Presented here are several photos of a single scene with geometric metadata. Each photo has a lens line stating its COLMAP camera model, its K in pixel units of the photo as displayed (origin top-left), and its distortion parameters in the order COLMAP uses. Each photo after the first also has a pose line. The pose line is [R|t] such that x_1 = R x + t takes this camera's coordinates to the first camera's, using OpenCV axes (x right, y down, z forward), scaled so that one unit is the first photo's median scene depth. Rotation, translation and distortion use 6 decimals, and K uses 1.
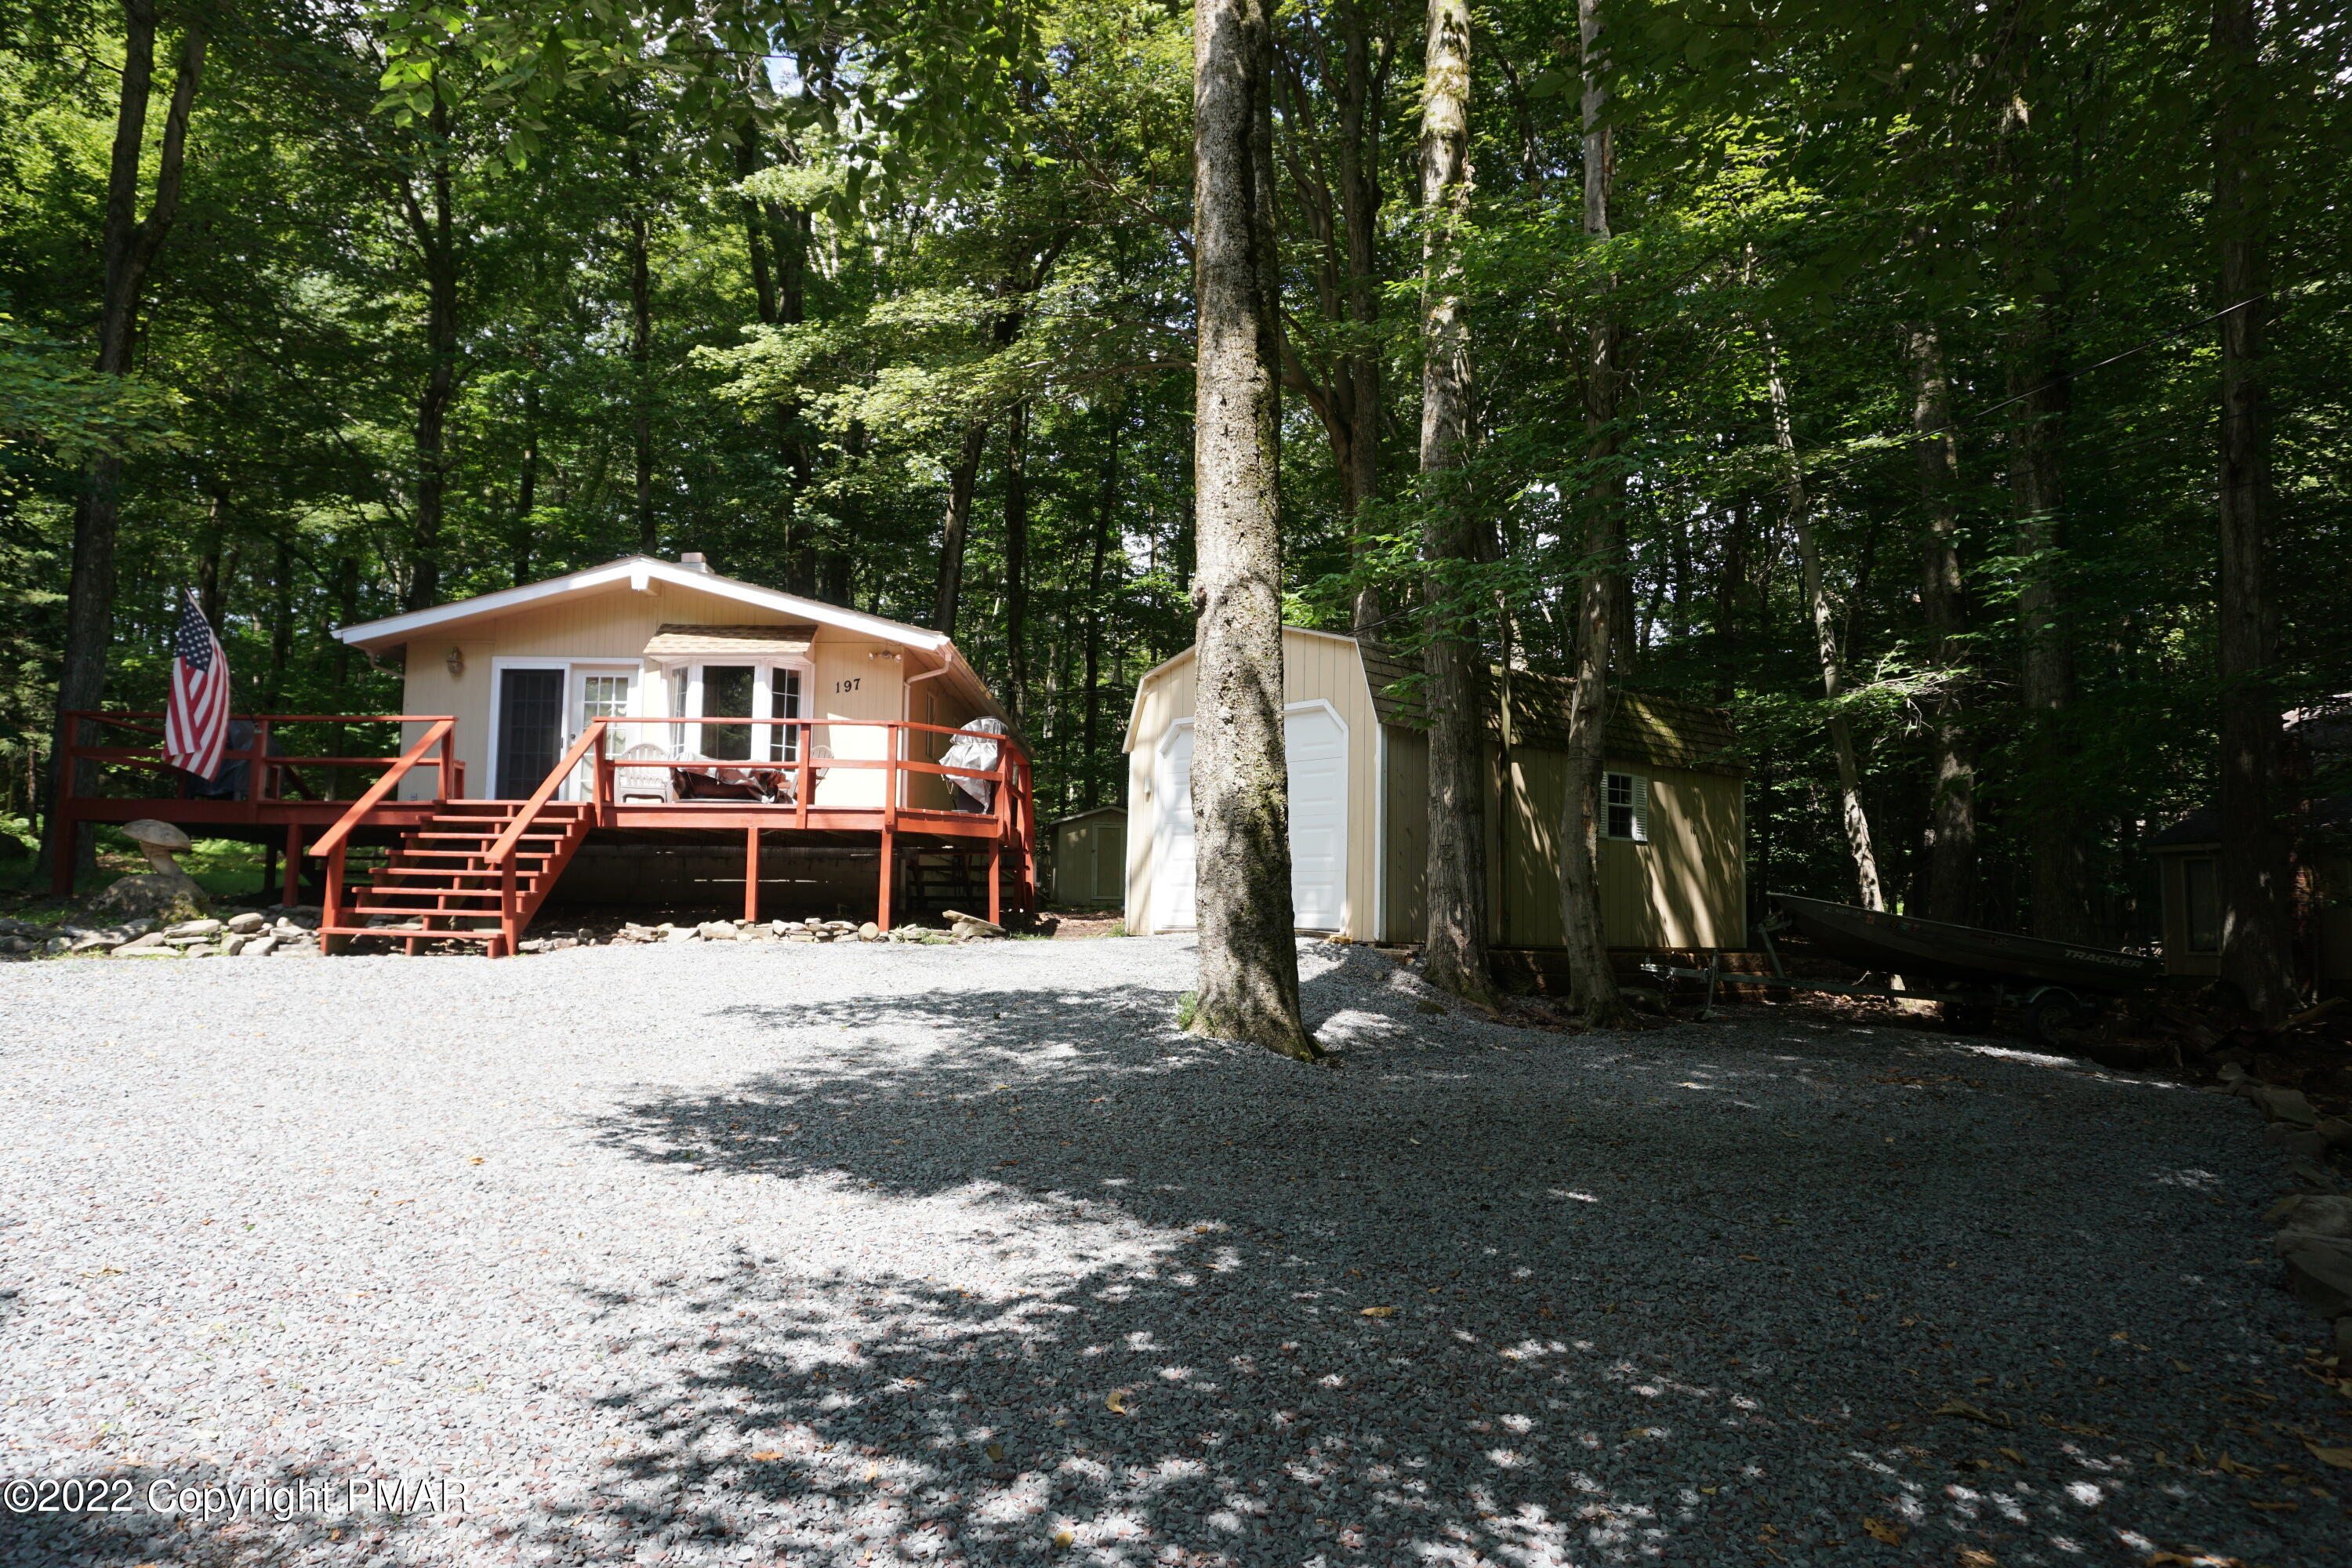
lens RADIAL K [[1571.7, 0, 1166.9], [0, 1571.7, 792.2], [0, 0, 1]] dist [-0.048209, 0.036798]
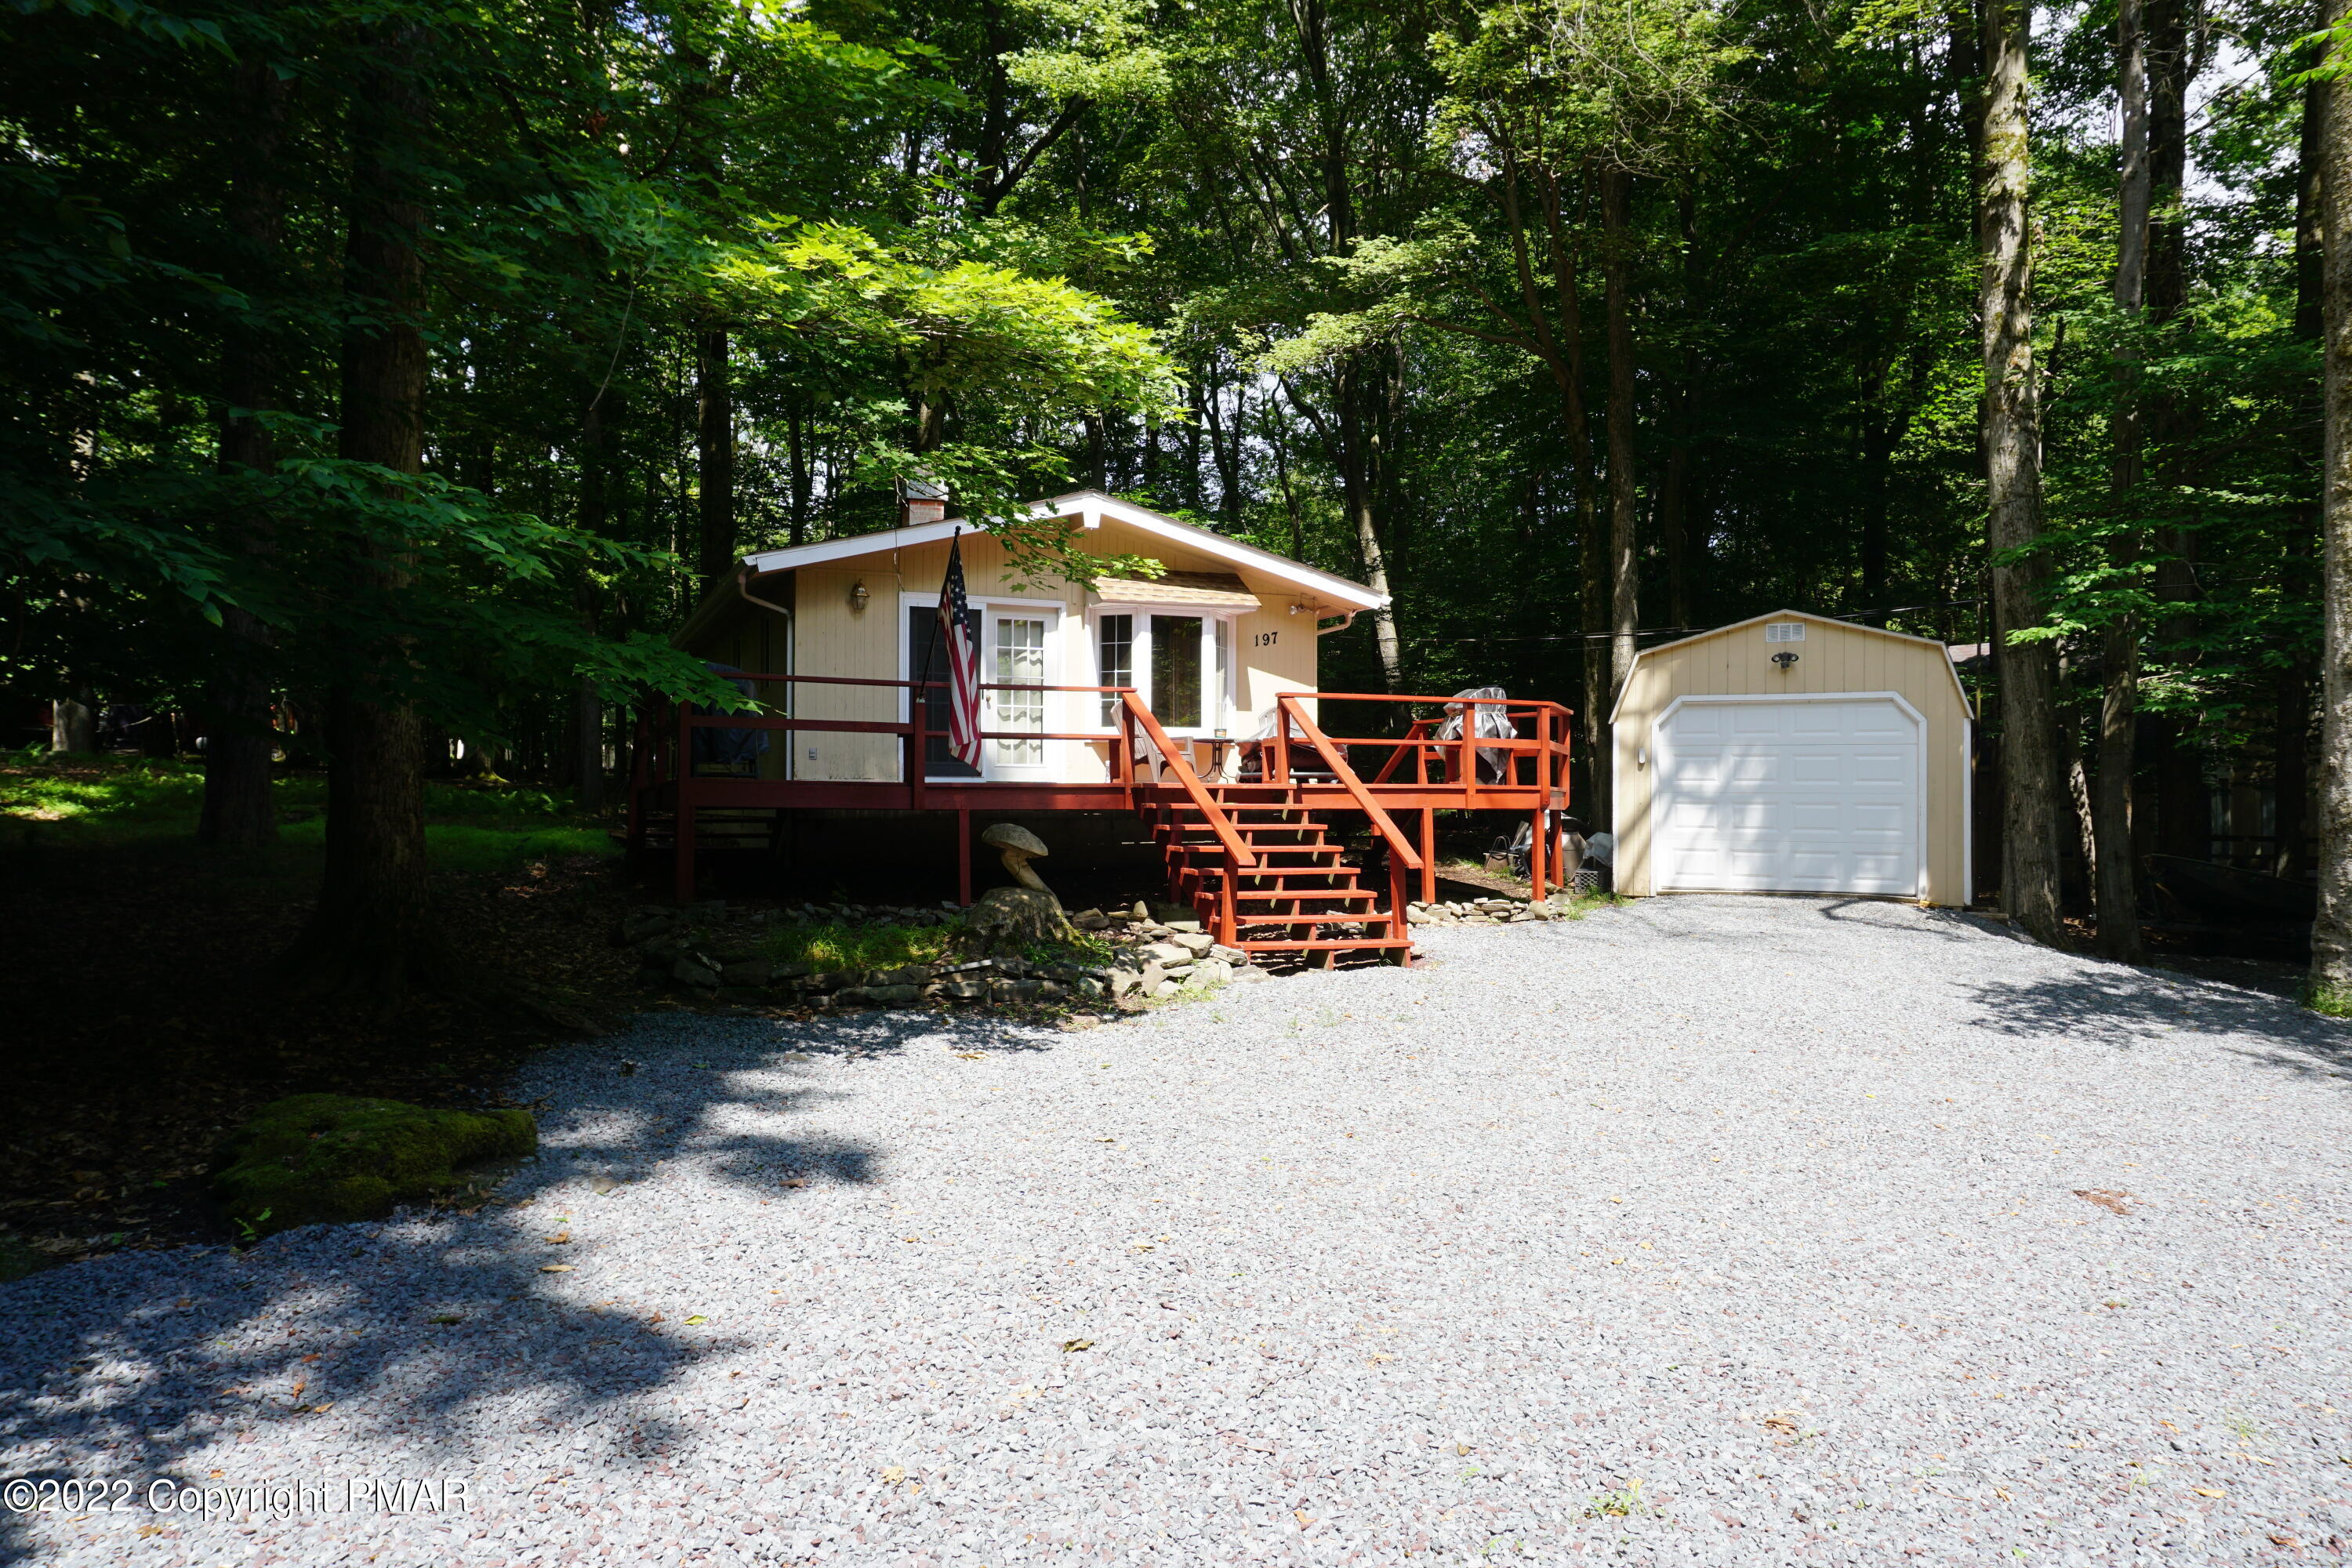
lens RADIAL K [[1584.6, 0, 1169.0], [0, 1584.6, 783.1], [0, 0, 1]] dist [-0.046403, 0.042395]
pose [[0.919510, -0.005167, 0.393032, -0.713938], [-0.025400, 0.997042, 0.072533, -0.054199], [-0.392244, -0.076678, 0.916660, 0.141000]]
